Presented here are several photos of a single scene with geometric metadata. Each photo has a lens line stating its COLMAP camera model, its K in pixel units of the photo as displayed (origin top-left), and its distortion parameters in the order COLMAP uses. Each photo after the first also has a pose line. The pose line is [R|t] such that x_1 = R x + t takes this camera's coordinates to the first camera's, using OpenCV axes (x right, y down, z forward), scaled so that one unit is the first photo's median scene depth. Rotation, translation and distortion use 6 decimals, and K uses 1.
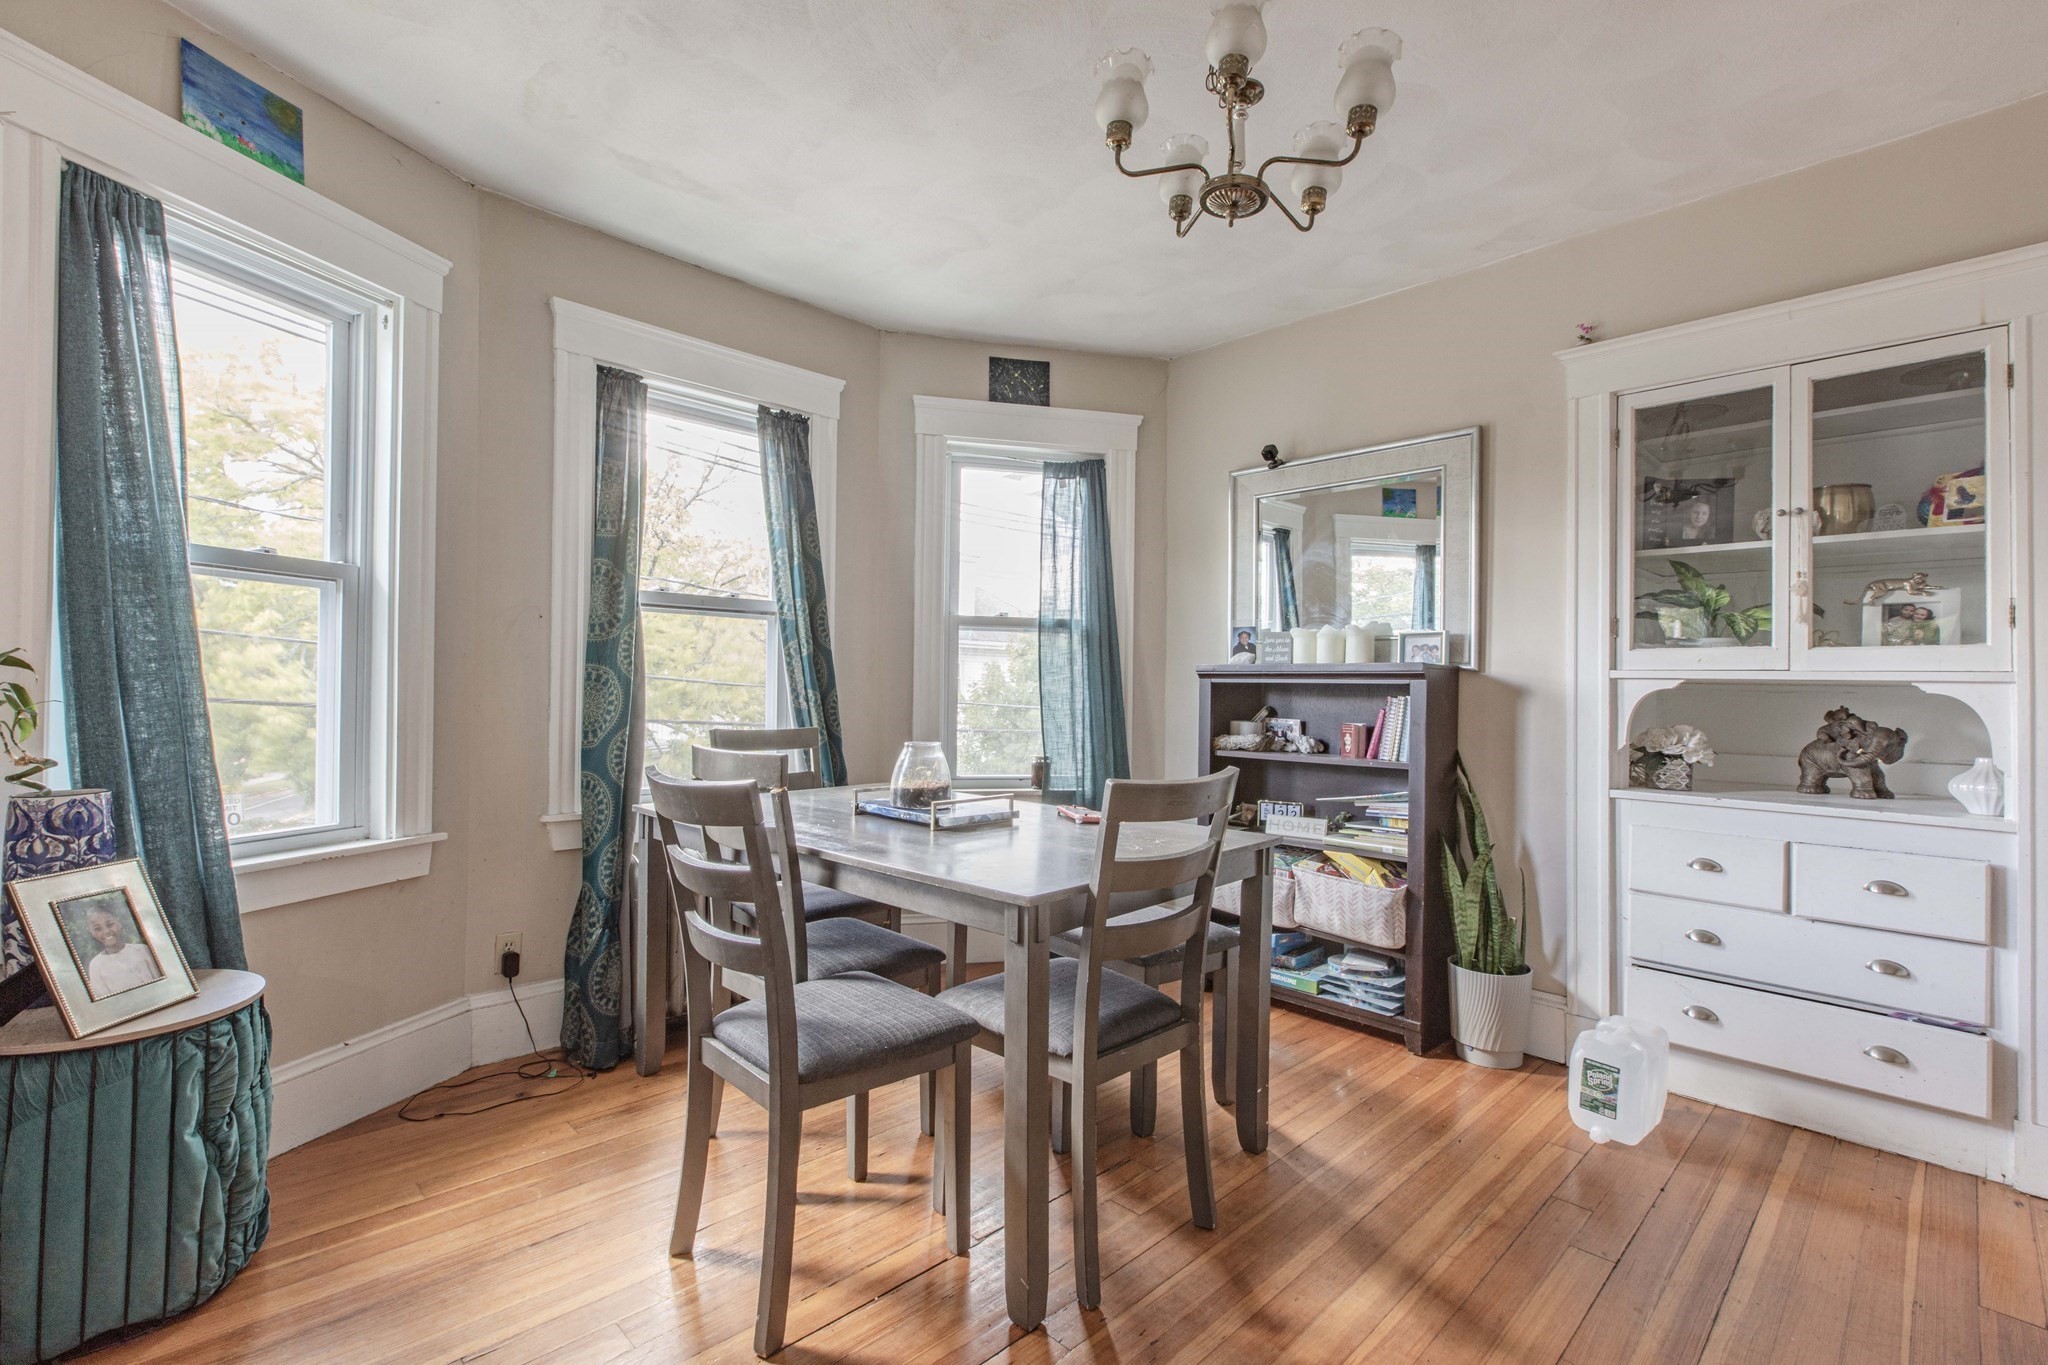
lens RADIAL K [[932.1, 0, 1015.3], [0, 932.1, 681.1], [0, 0, 1]] dist [-0.003036, 0.001095]
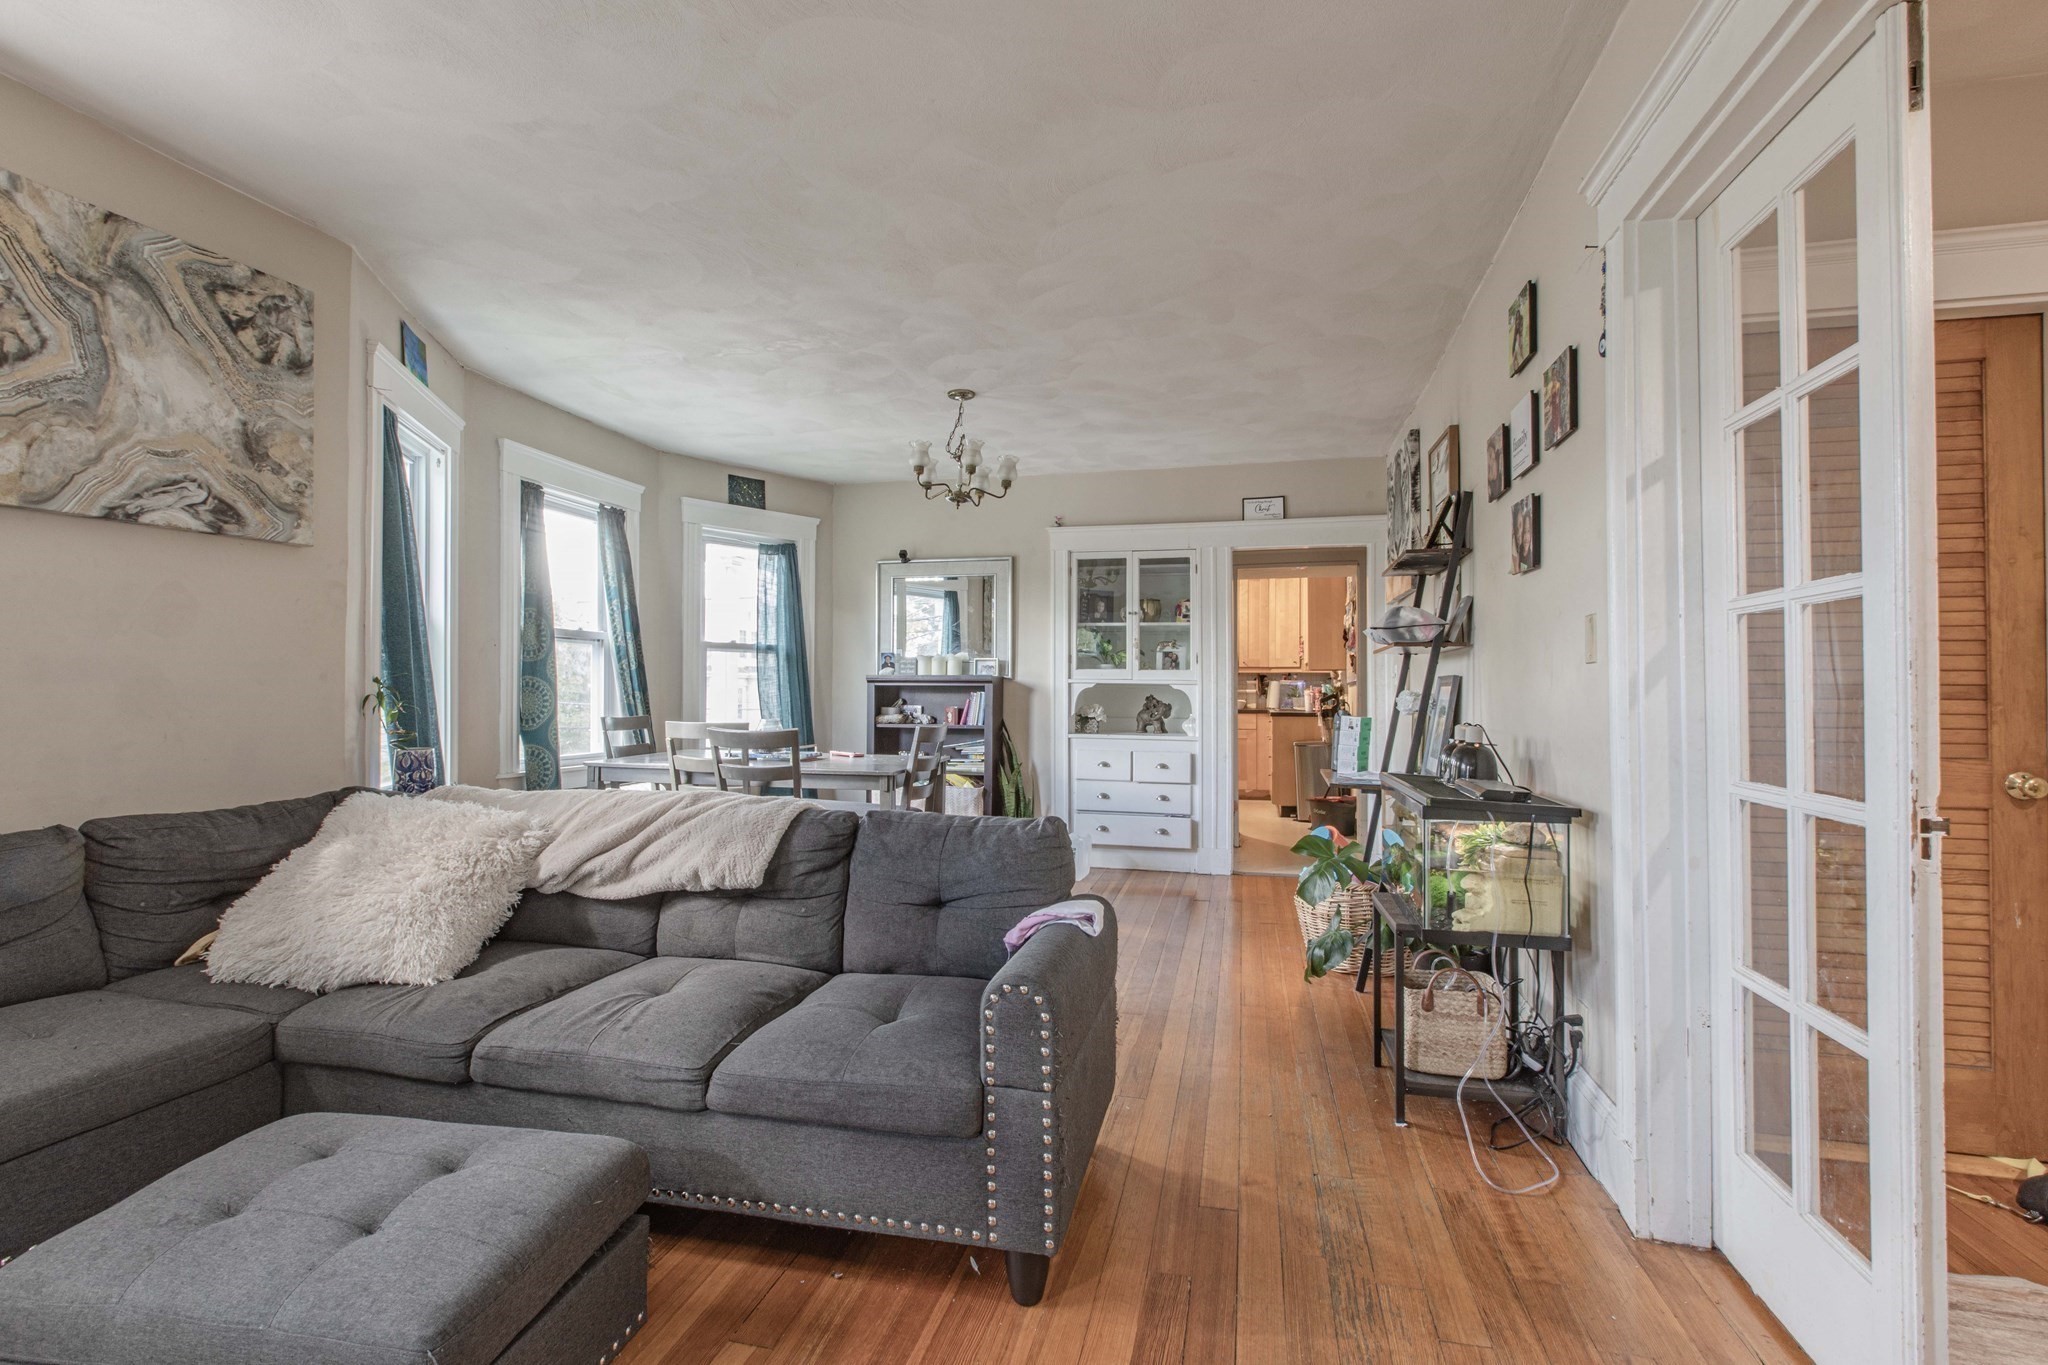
lens RADIAL K [[932.1, 0, 1016.9], [0, 932.1, 677.2], [0, 0, 1]] dist [-0.003036, 0.001095]
pose [[0.850641, -0.000972, 0.525746, -0.603400], [0.002570, 0.999994, -0.002310, -0.011151], [-0.525741, 0.003316, 0.850638, -0.783418]]
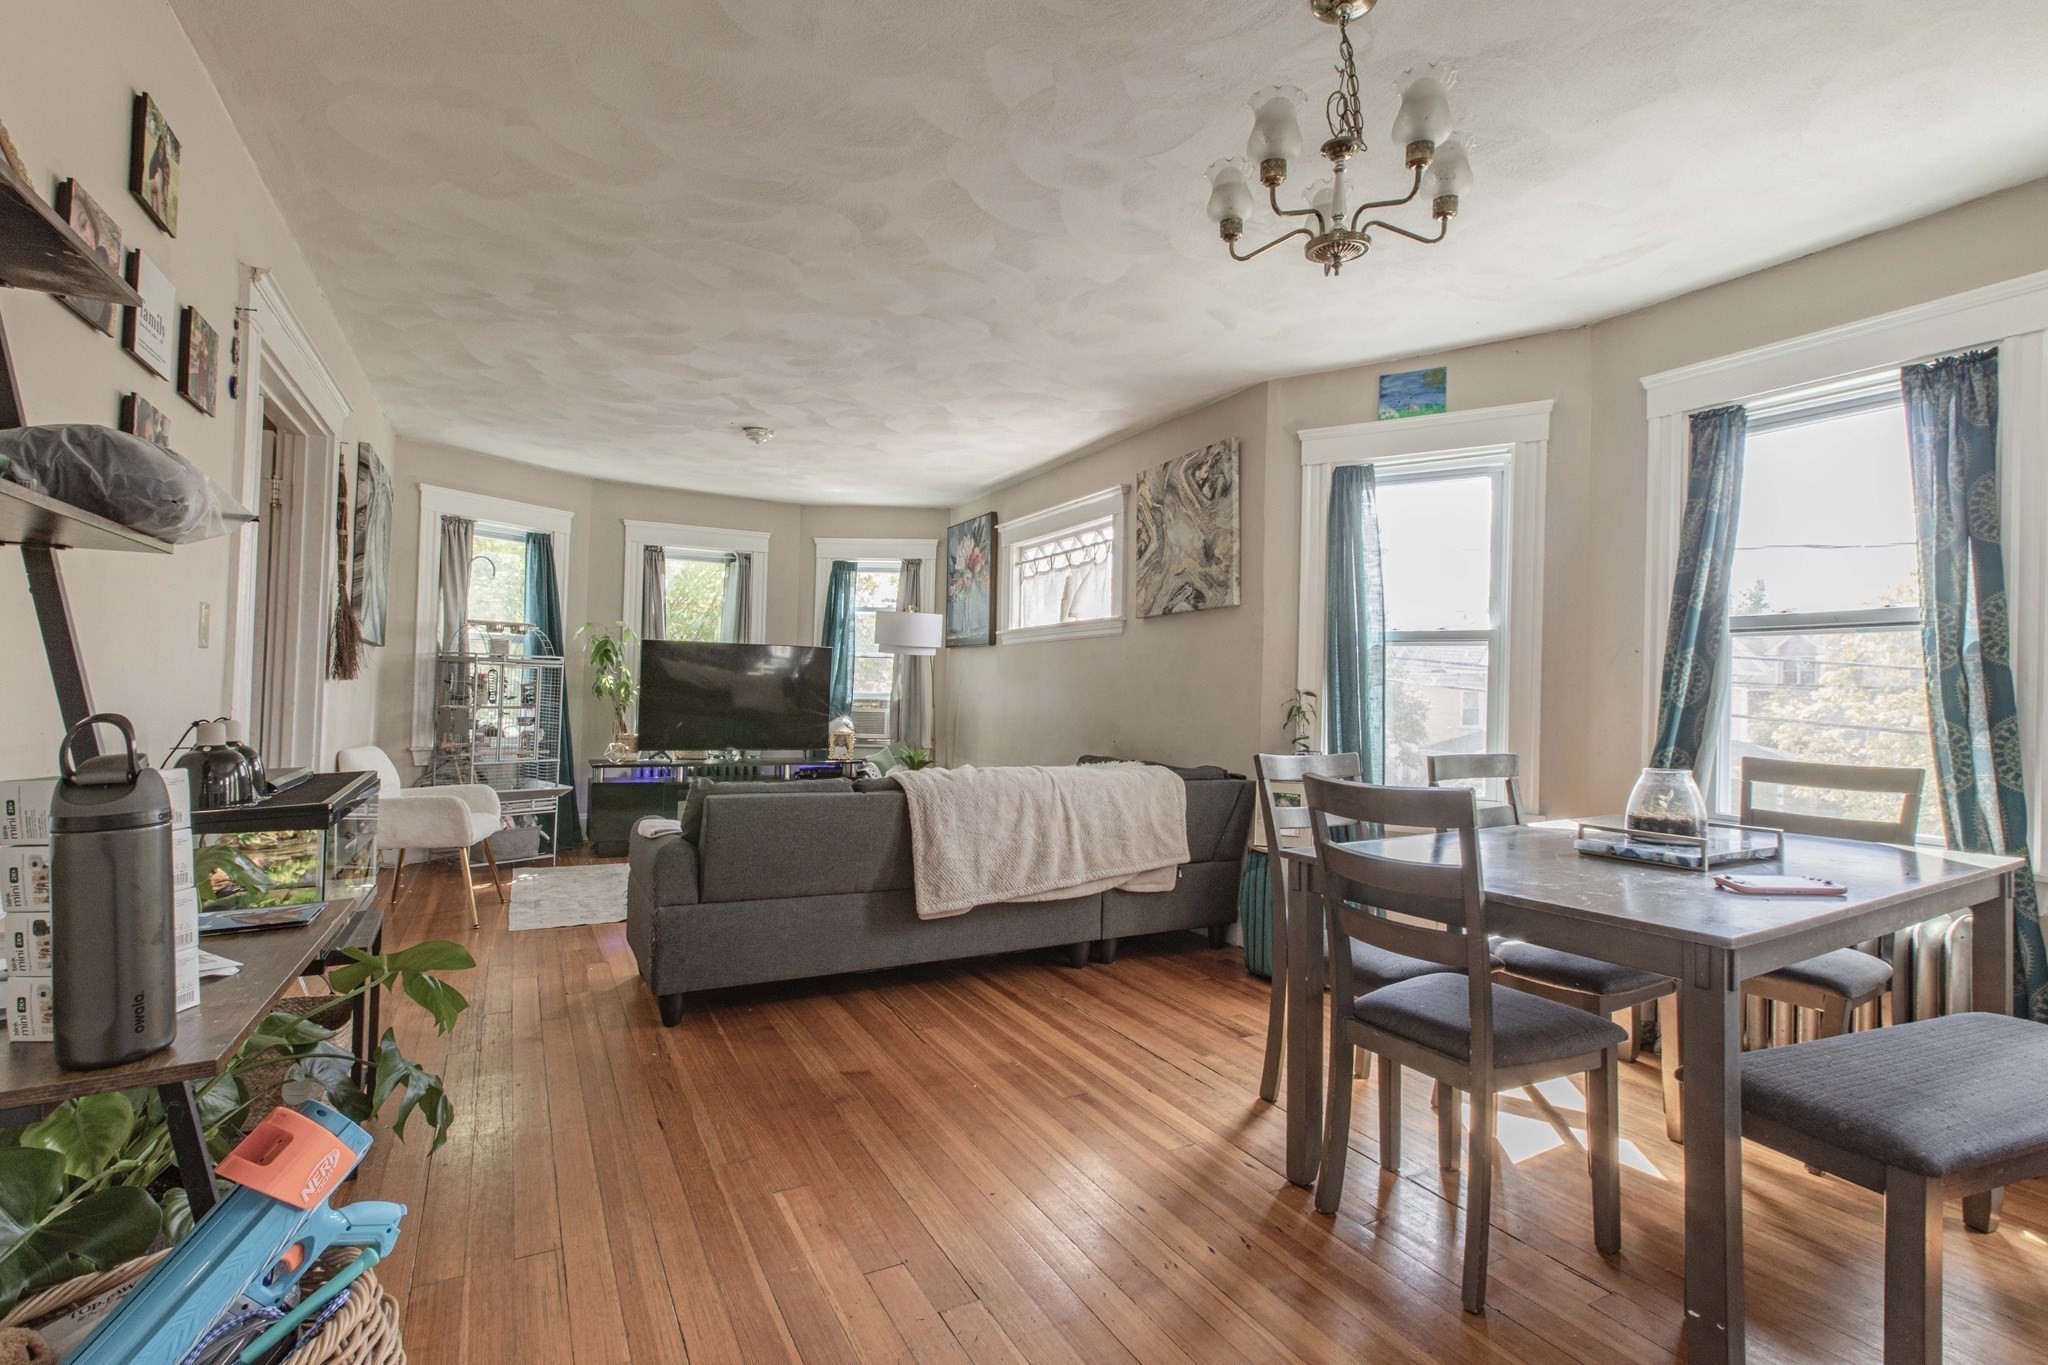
lens RADIAL K [[932.1, 0, 1042.5], [0, 932.1, 686.3], [0, 0, 1]] dist [-0.003036, 0.001095]
pose [[-0.254392, -0.028030, -0.966695, 0.842389], [-0.019418, 0.999526, -0.023872, 0.017930], [0.966906, 0.012699, -0.254816, 0.590567]]
